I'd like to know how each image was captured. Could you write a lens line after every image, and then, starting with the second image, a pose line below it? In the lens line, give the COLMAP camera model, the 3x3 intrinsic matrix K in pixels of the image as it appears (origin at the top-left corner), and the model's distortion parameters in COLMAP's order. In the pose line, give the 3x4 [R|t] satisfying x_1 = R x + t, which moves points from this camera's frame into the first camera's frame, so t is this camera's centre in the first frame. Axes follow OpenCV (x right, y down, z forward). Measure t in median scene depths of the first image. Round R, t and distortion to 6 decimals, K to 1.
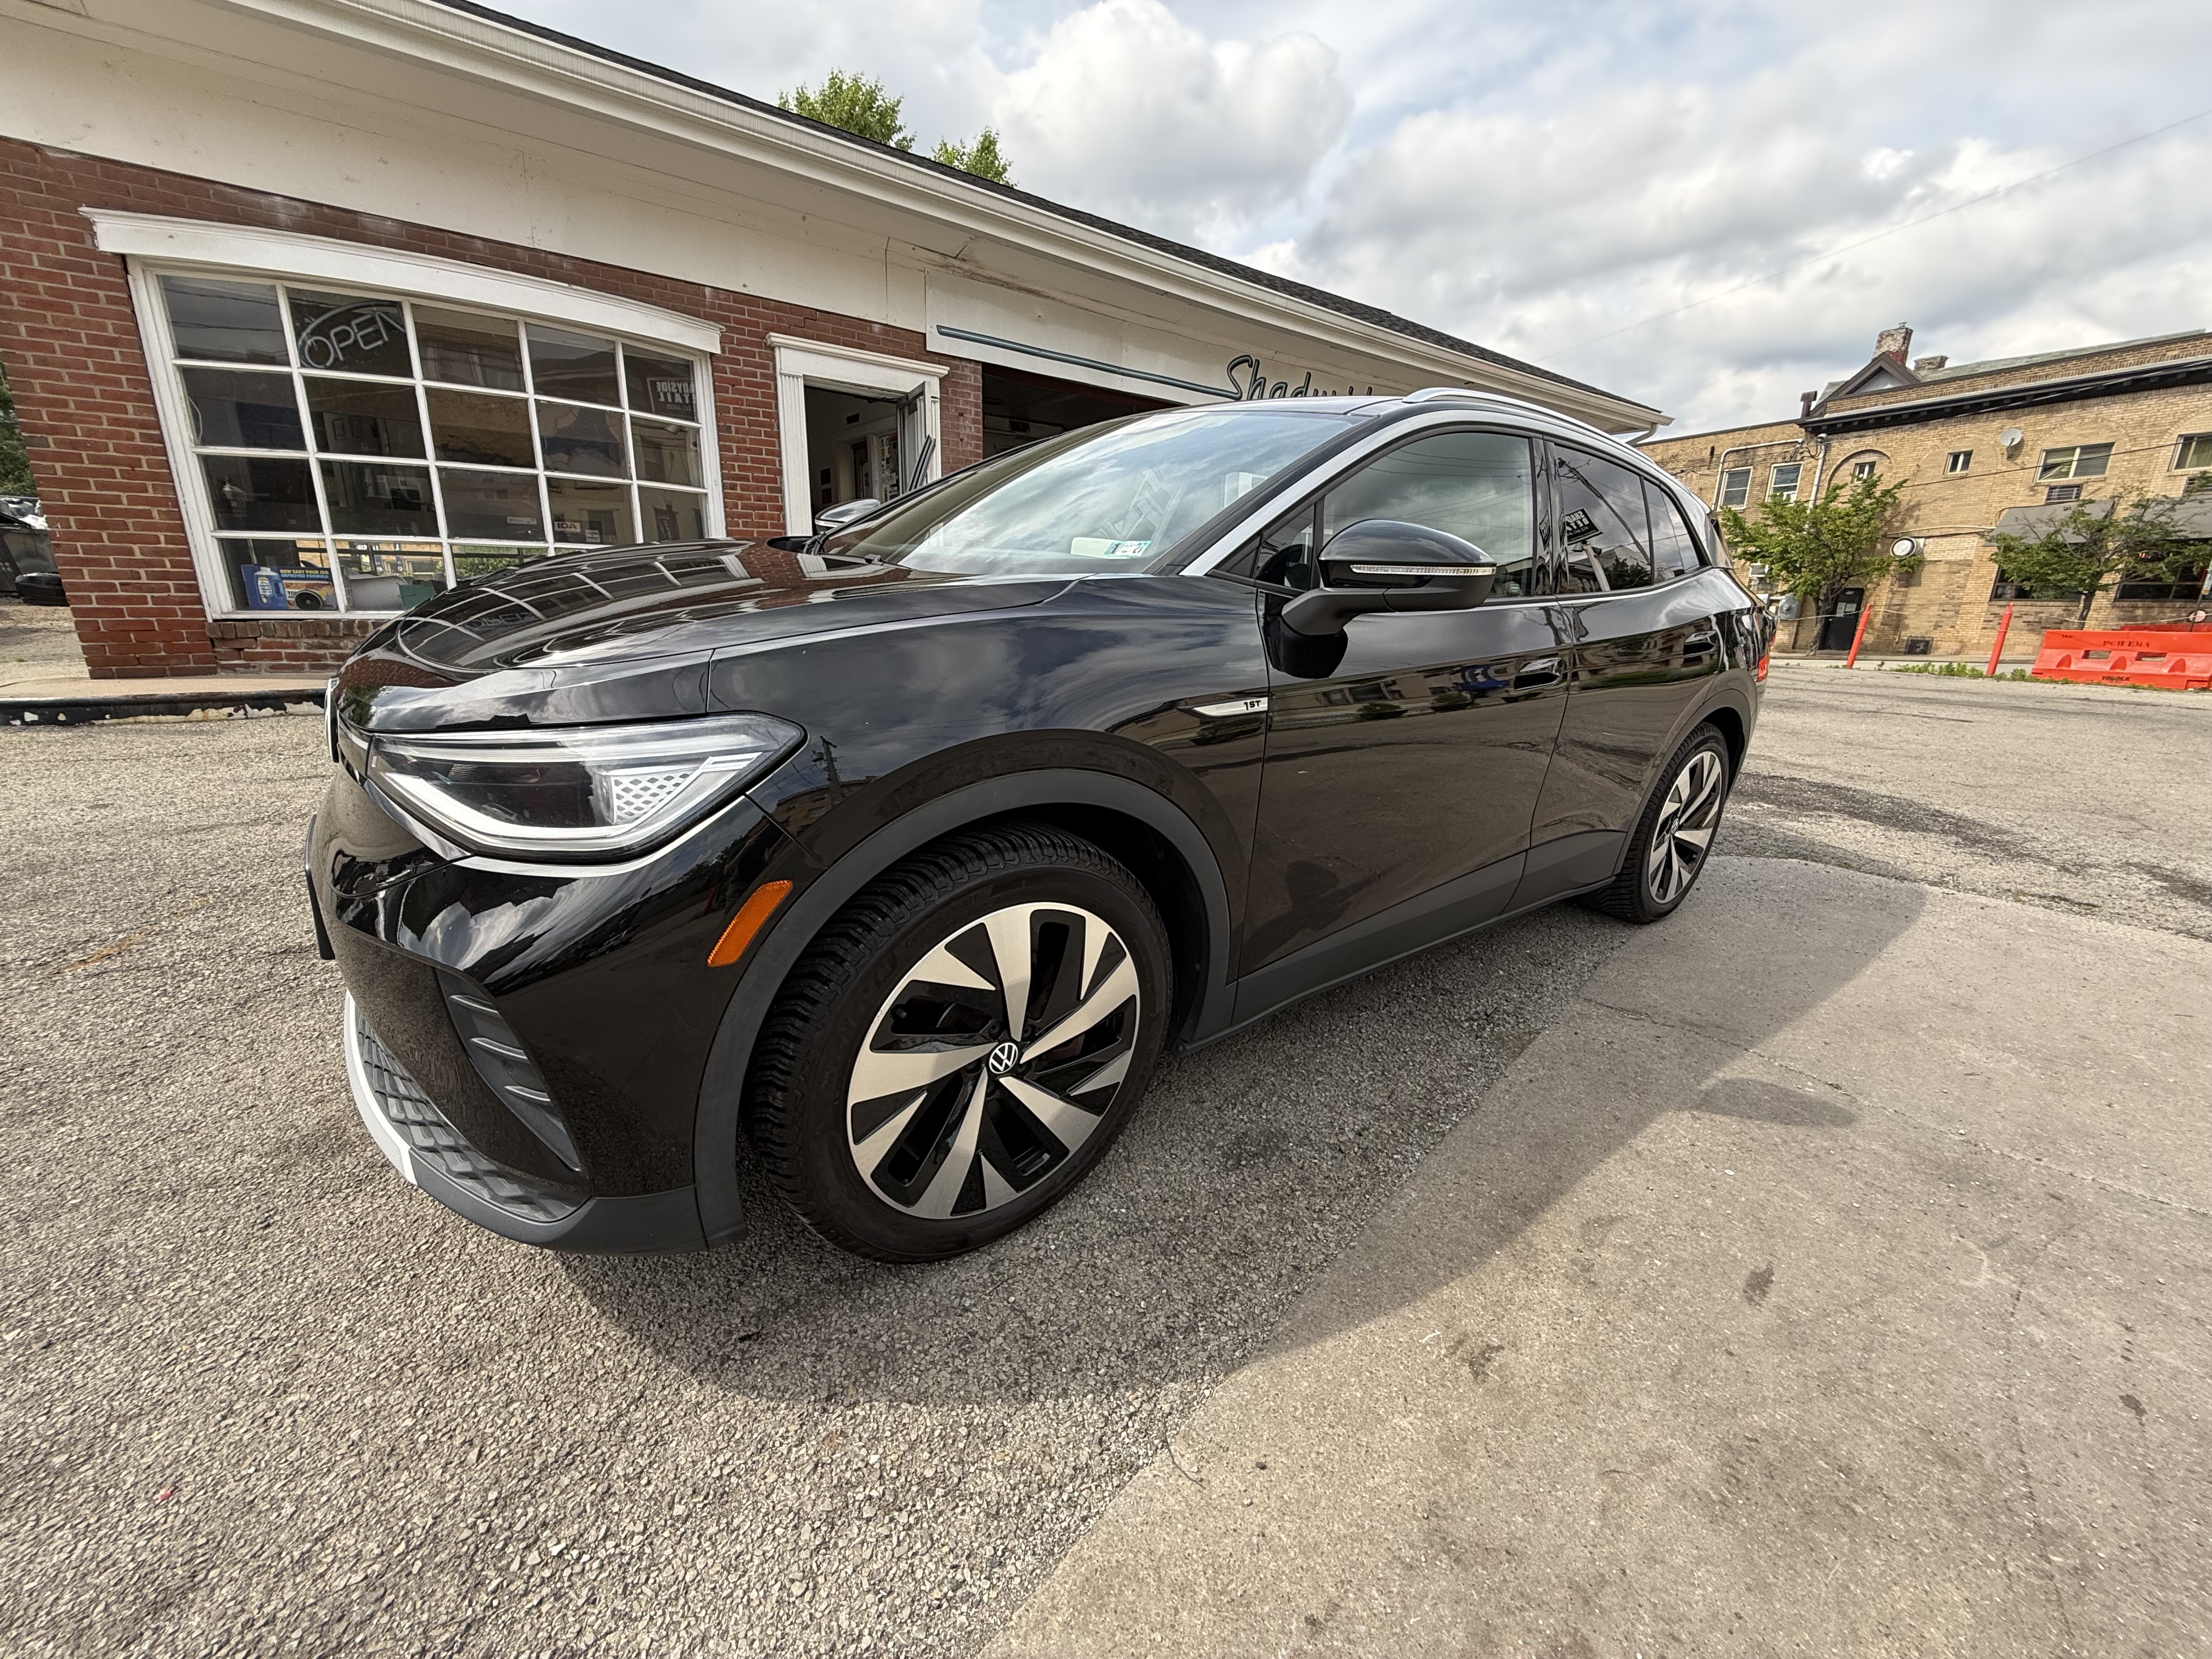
lens RADIAL K [[882.1, 0, 1106.0], [0, 882.1, 829.5], [0, 0, 1]] dist [0.002466, -0.000455]
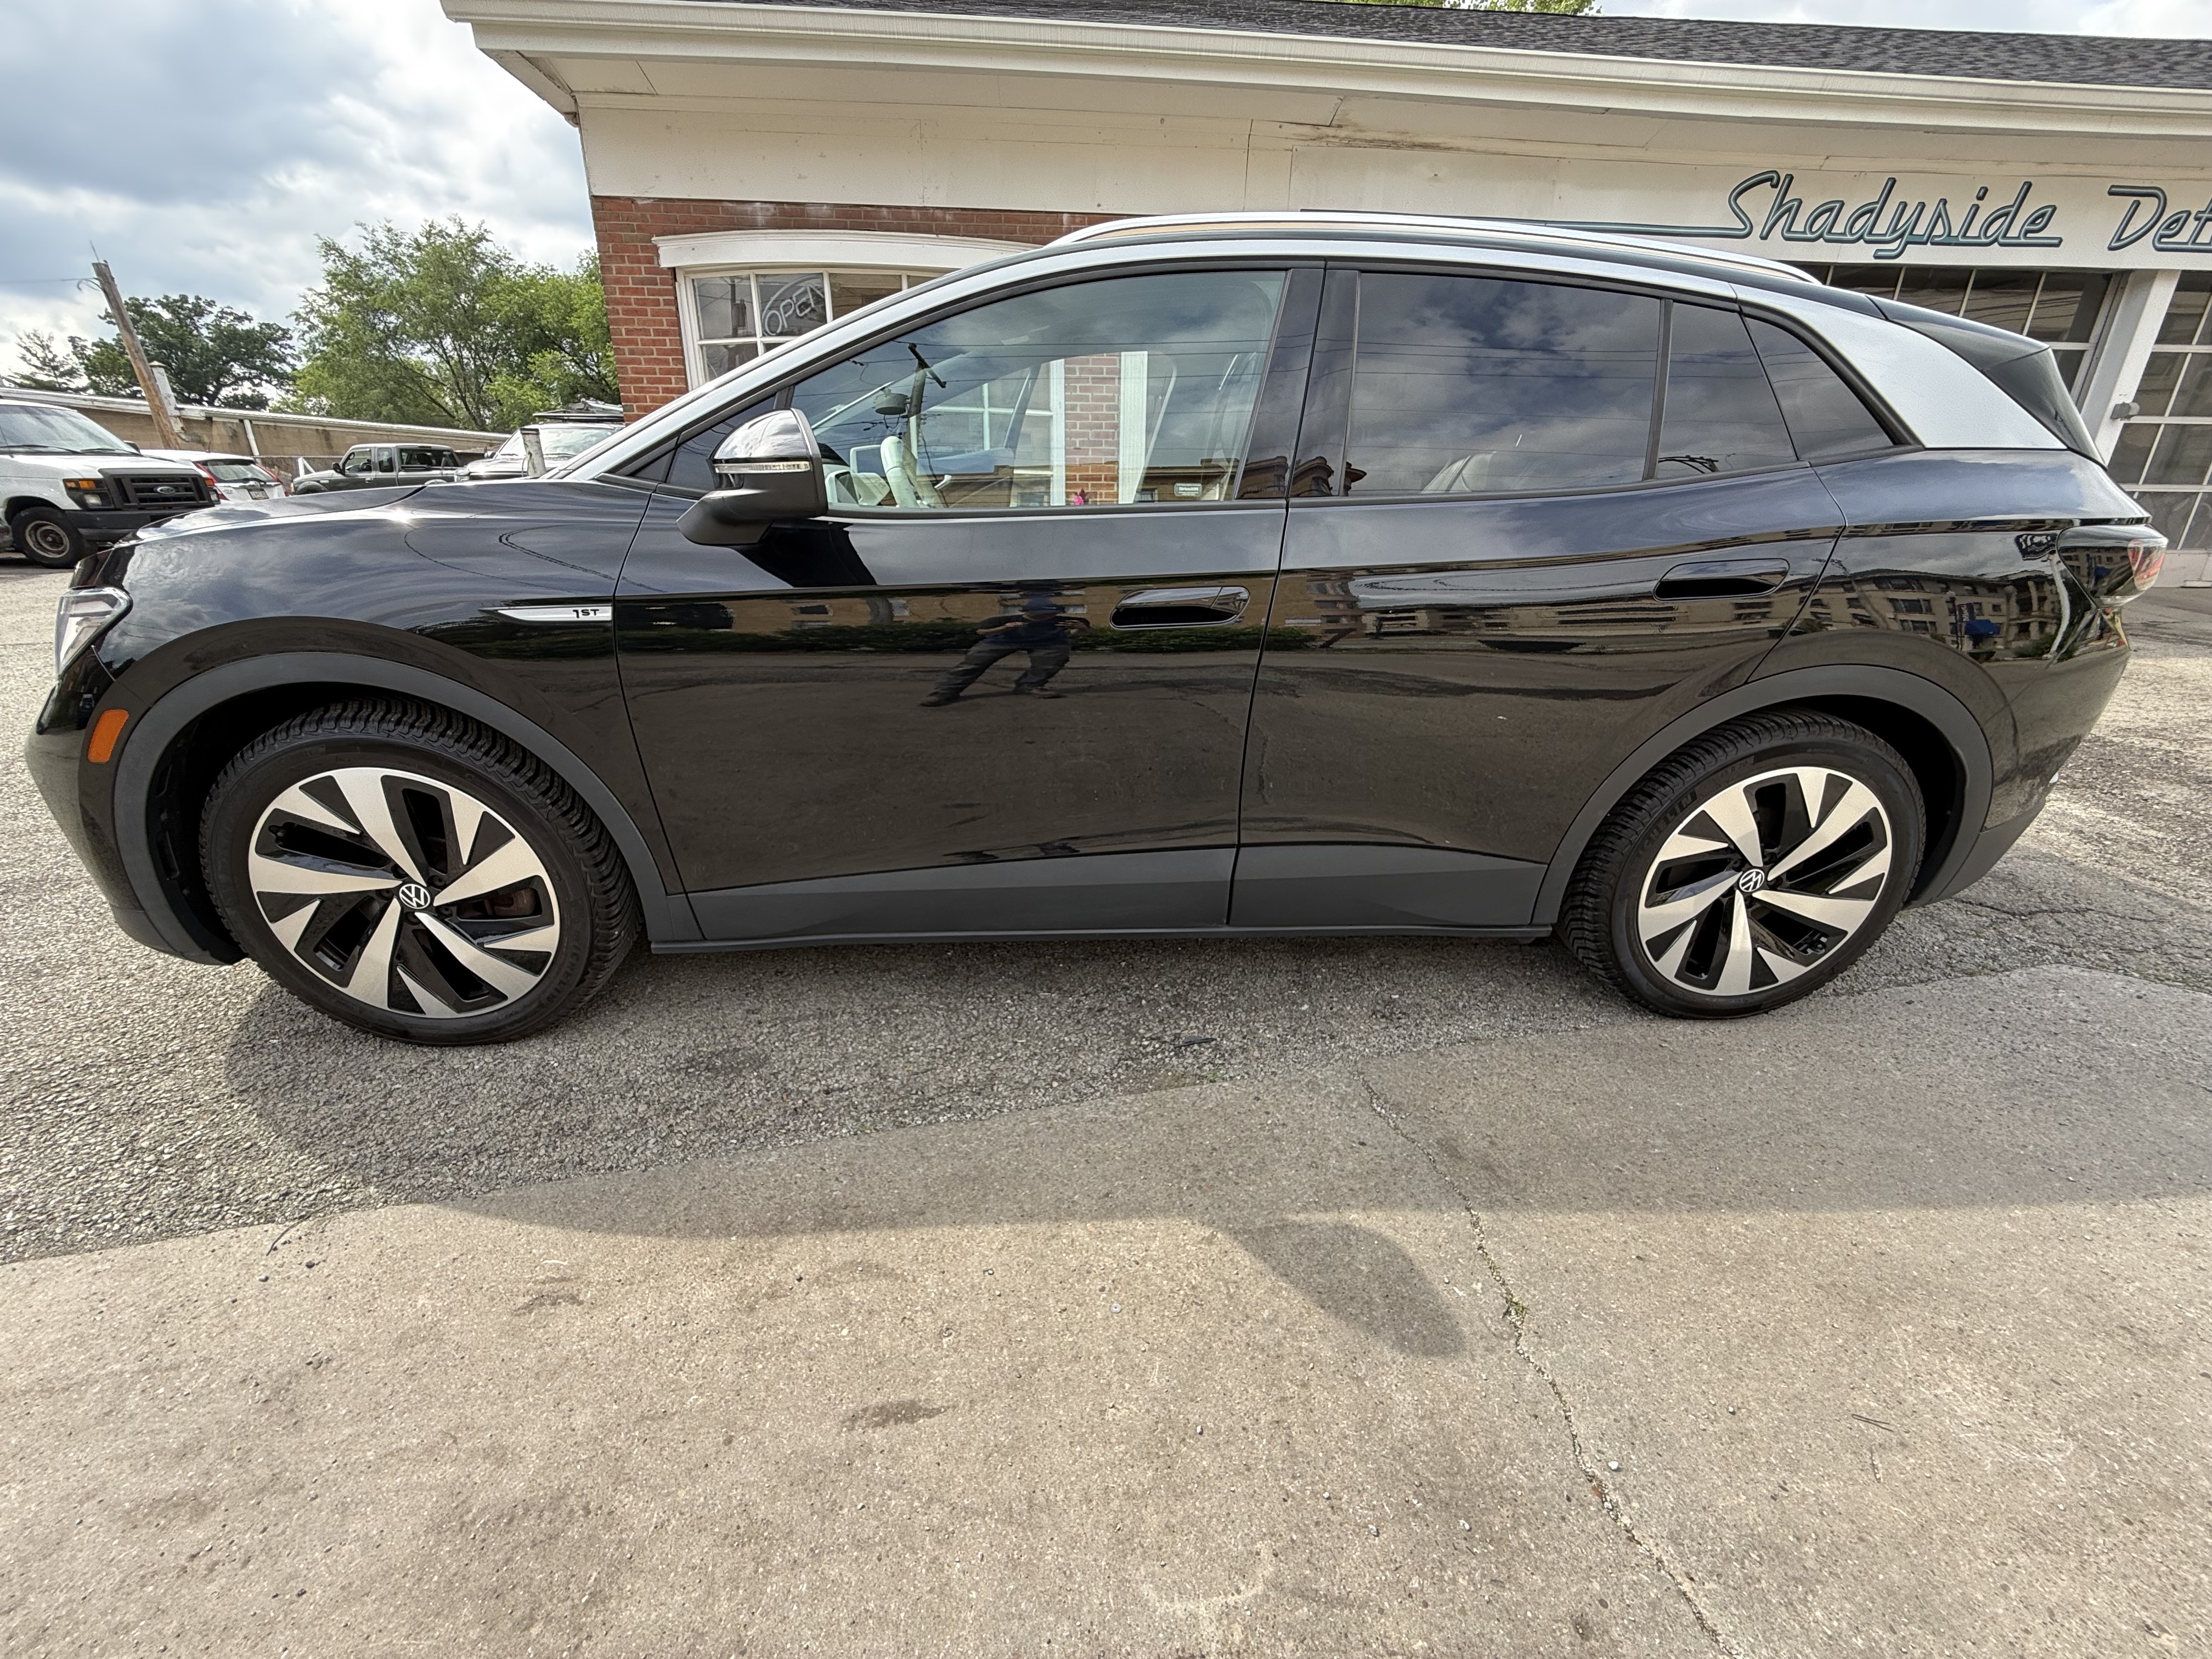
lens RADIAL K [[882.1, 0, 1106.0], [0, 882.1, 829.5], [0, 0, 1]] dist [0.002466, -0.000455]
pose [[0.827965, 0.187039, -0.528669, 0.979539], [-0.141955, 0.981939, 0.125081, -0.087701], [0.542516, -0.028515, 0.839562, 0.382128]]
